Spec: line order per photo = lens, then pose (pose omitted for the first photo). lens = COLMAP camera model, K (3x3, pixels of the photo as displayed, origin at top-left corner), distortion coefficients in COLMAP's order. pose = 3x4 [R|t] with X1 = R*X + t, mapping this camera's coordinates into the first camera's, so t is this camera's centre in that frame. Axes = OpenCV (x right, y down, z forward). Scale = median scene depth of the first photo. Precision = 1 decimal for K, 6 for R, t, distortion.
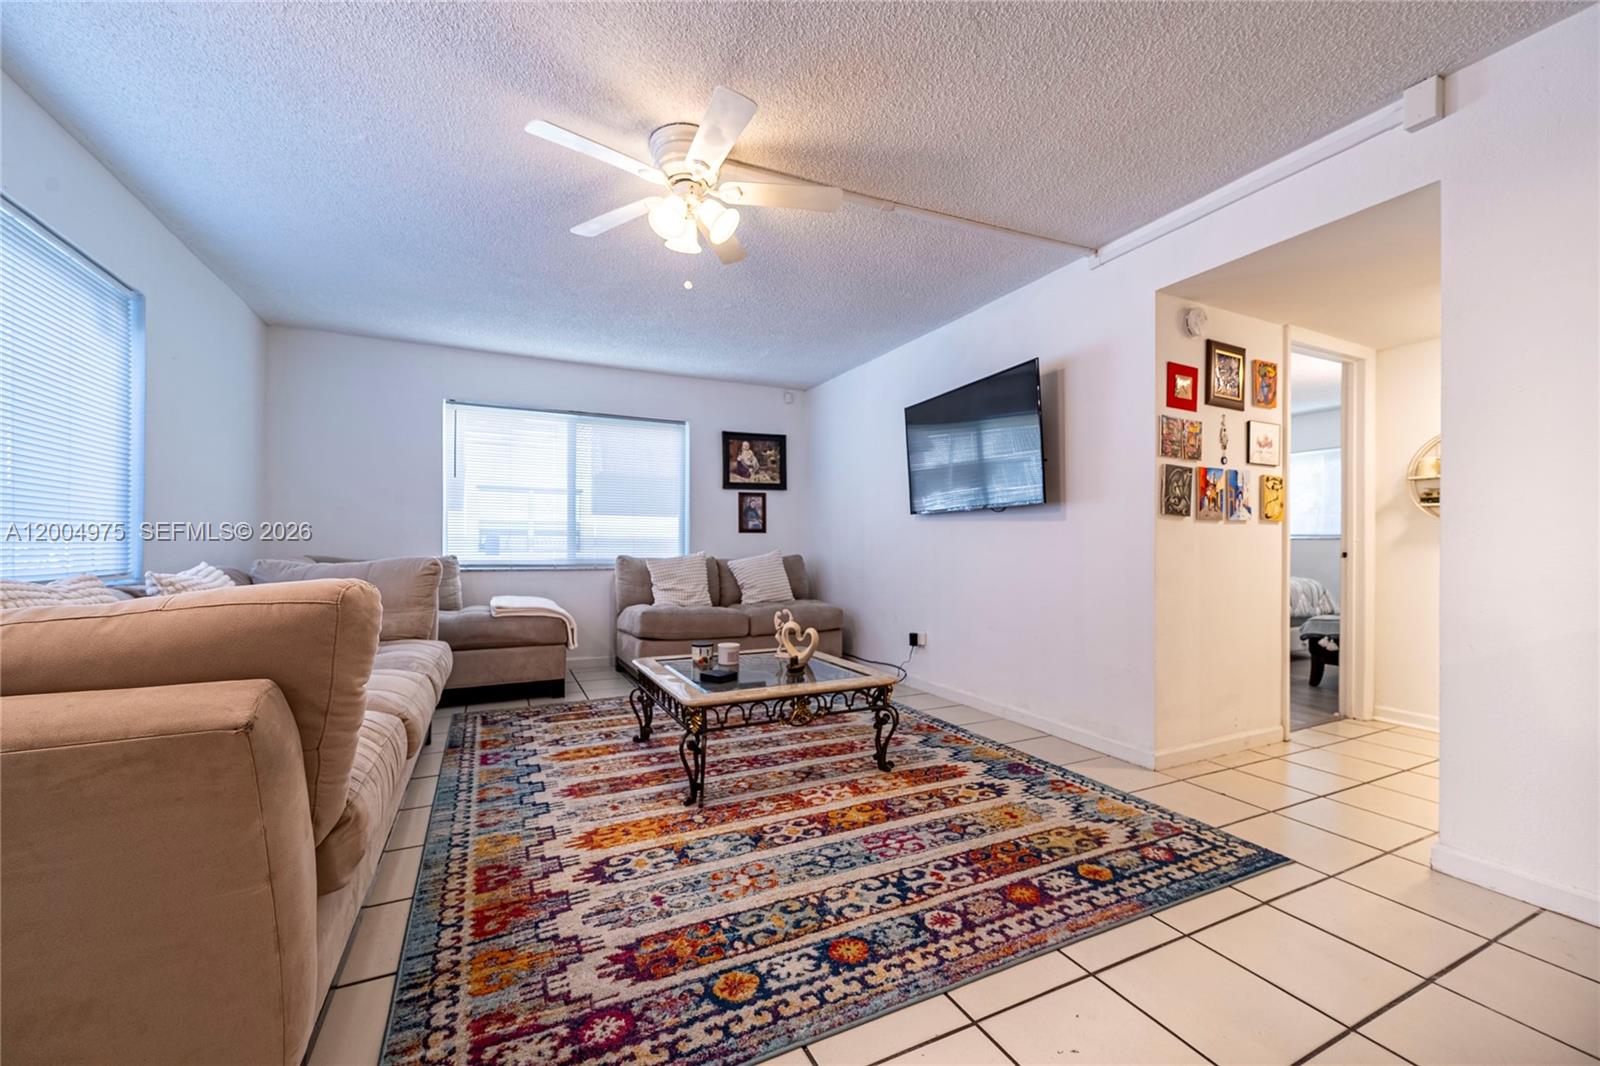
lens RADIAL K [[618.1, 0, 808.3], [0, 618.1, 546.1], [0, 0, 1]] dist [-0.001186, -0.000232]
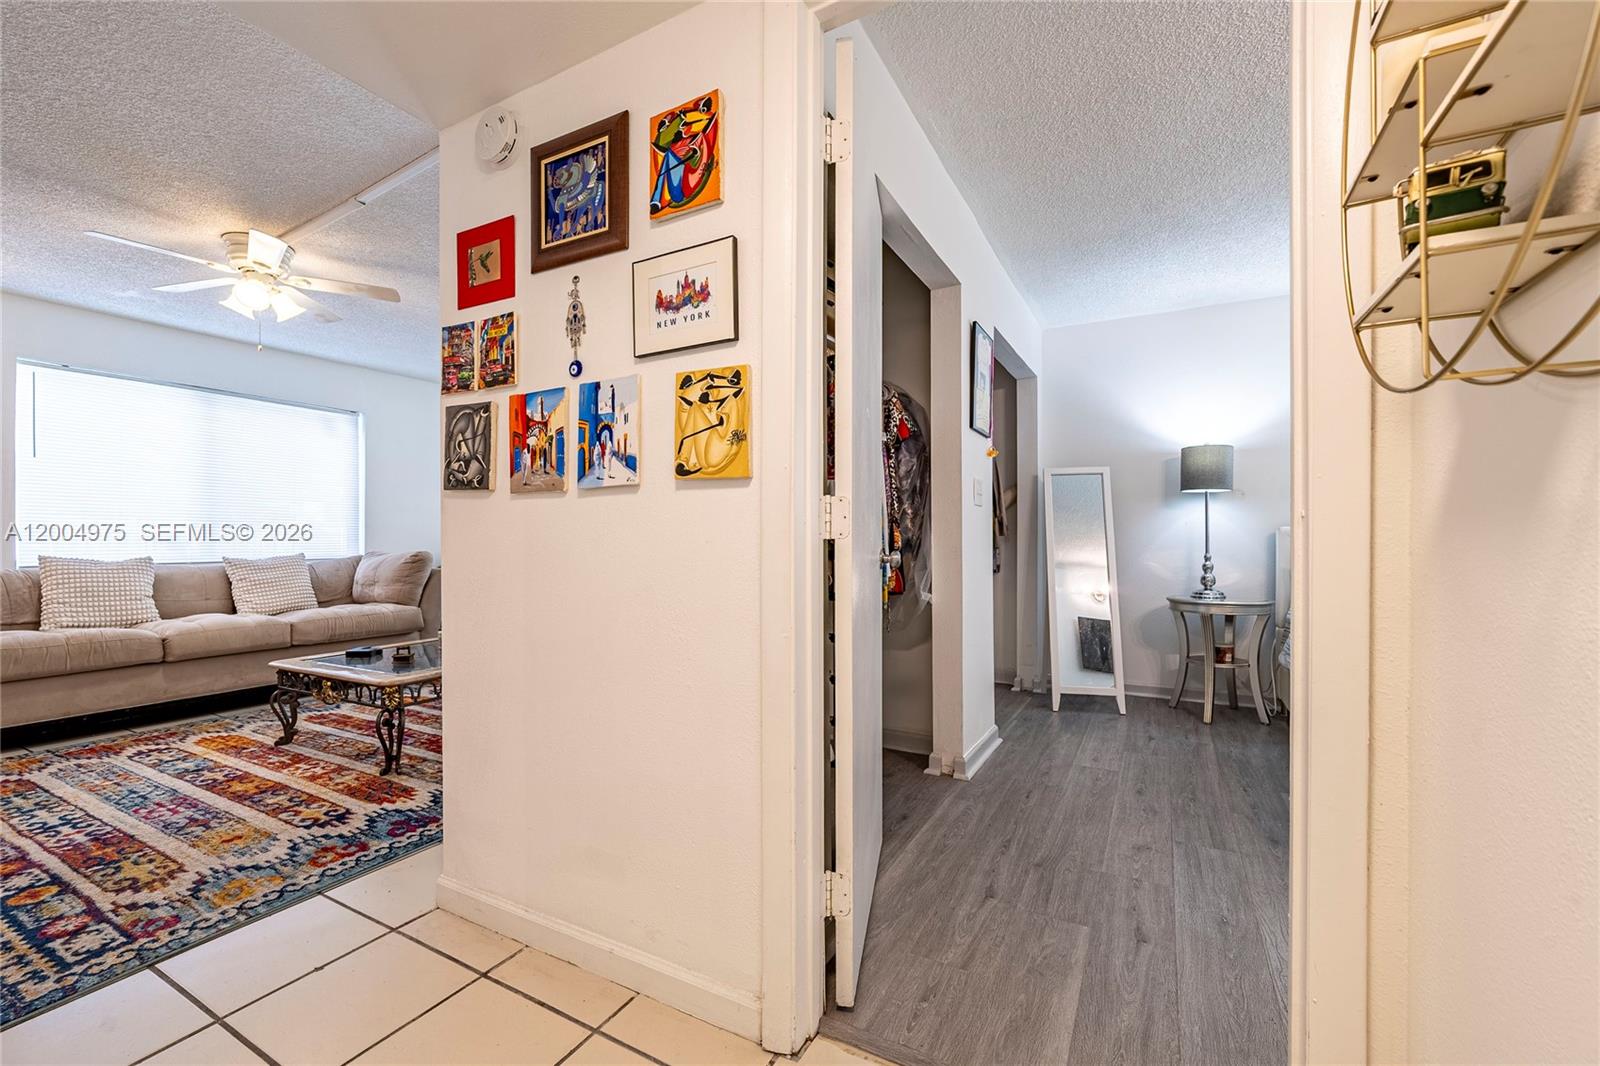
lens RADIAL K [[634.5, 0, 801.6], [0, 634.5, 540.7], [0, 0, 1]] dist [0.007907, -0.000179]
pose [[0.584537, -0.005764, -0.811347, 1.496542], [0.002946, 0.999983, -0.004981, 0.002947], [0.811362, 0.000521, 0.584544, 1.066877]]
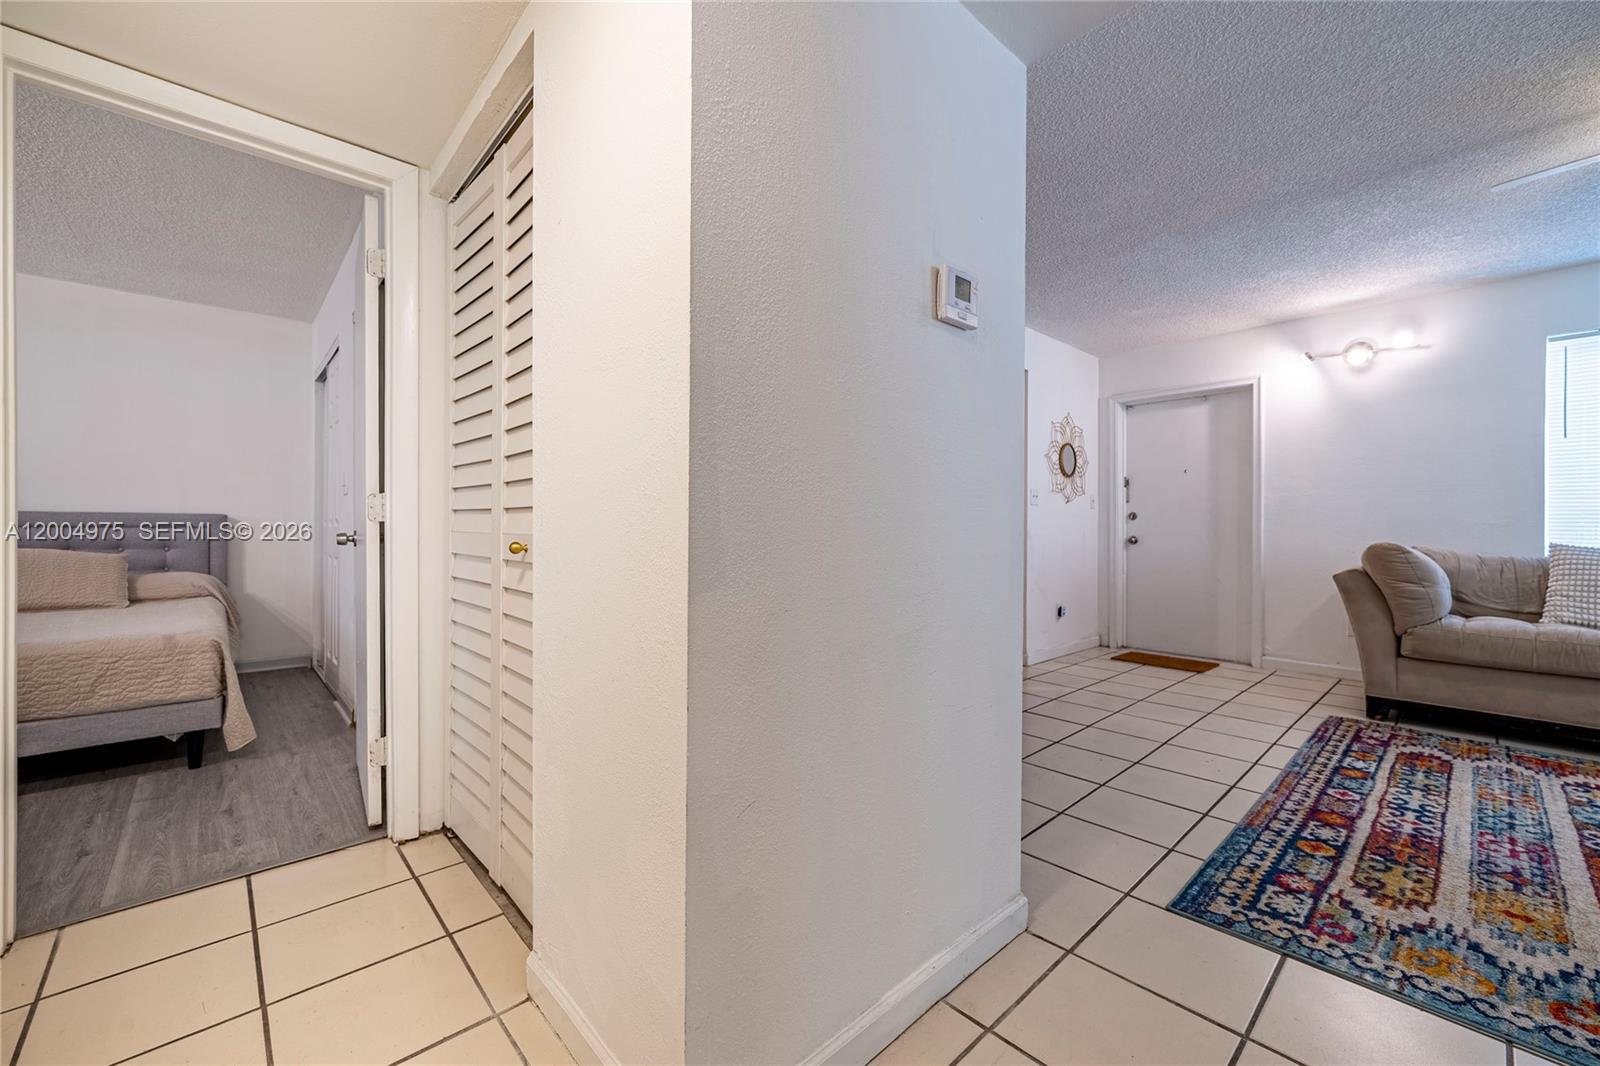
lens RADIAL K [[647.8, 0, 786.9], [0, 647.8, 530.8], [0, 0, 1]] dist [-0.000520, 0.000093]
pose [[-0.959504, -0.006302, -0.281626, 1.249080], [-0.006510, 0.999979, -0.000199, 0.008139], [0.281621, 0.001642, -0.959524, 1.383566]]
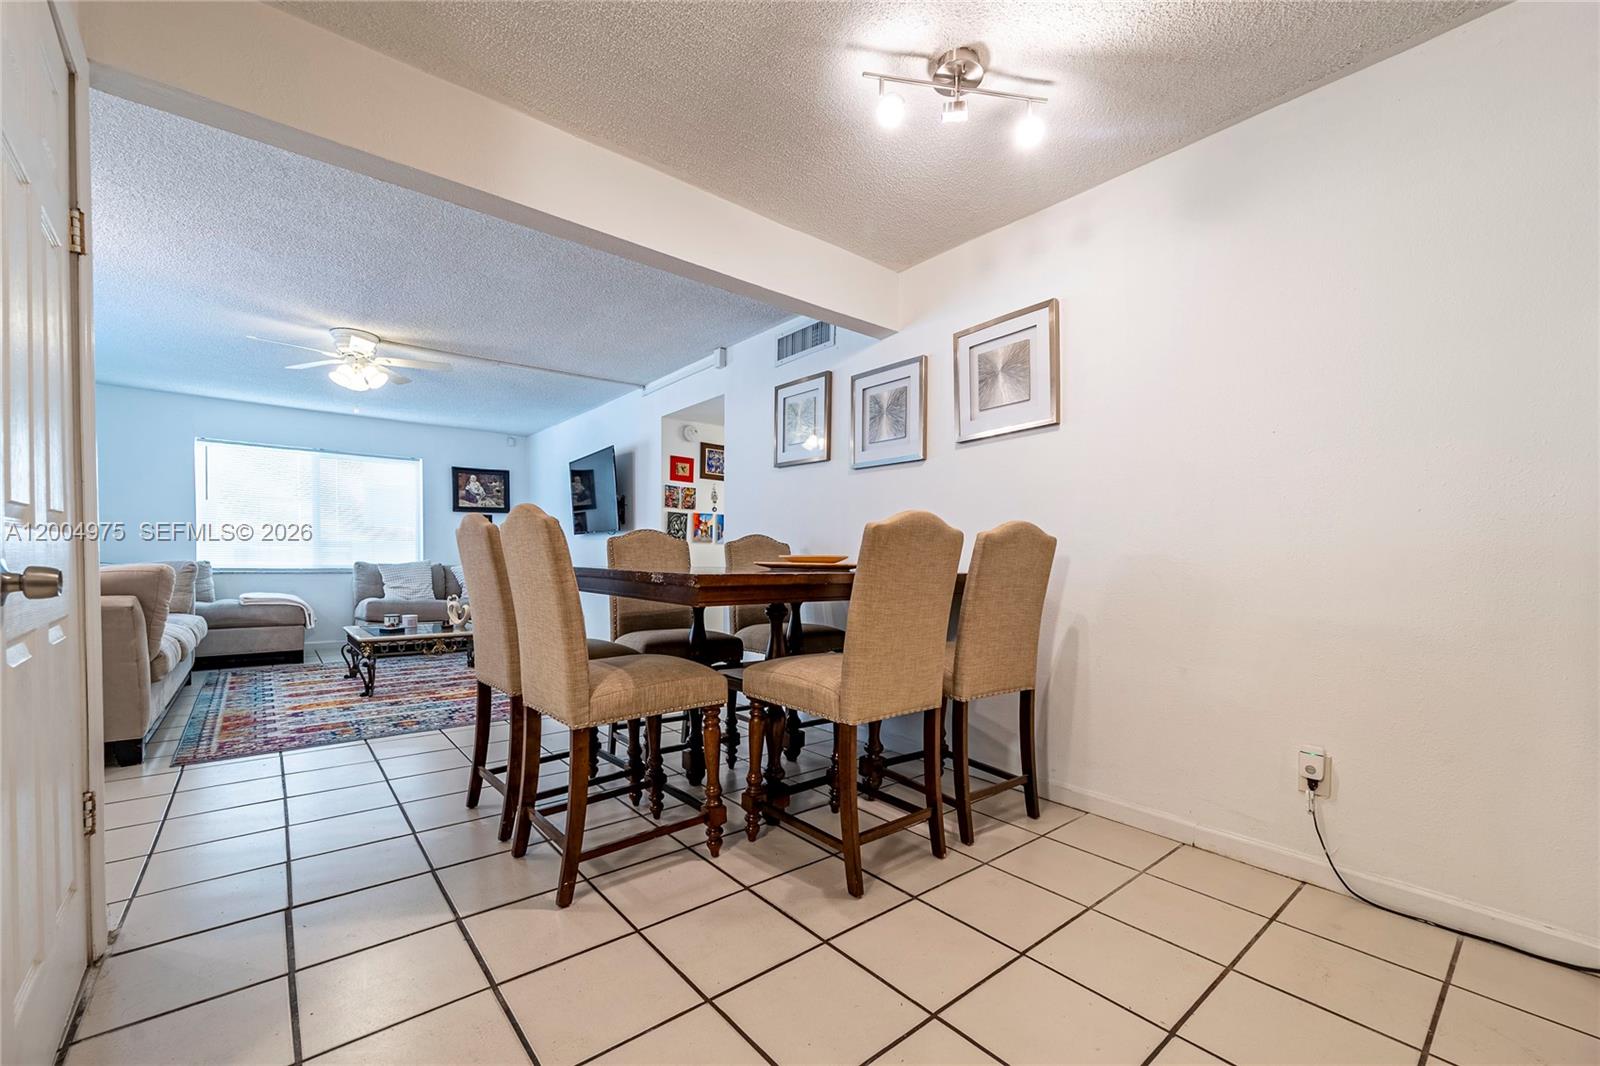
lens RADIAL K [[617.7, 0, 788.0], [0, 617.7, 574.9], [0, 0, 1]] dist [-0.000784, -0.000109]
pose [[0.972485, 0.000035, 0.232966, 0.579651], [-0.006240, 0.999645, 0.025897, 0.006235], [-0.232883, -0.026638, 0.972140, -1.014544]]
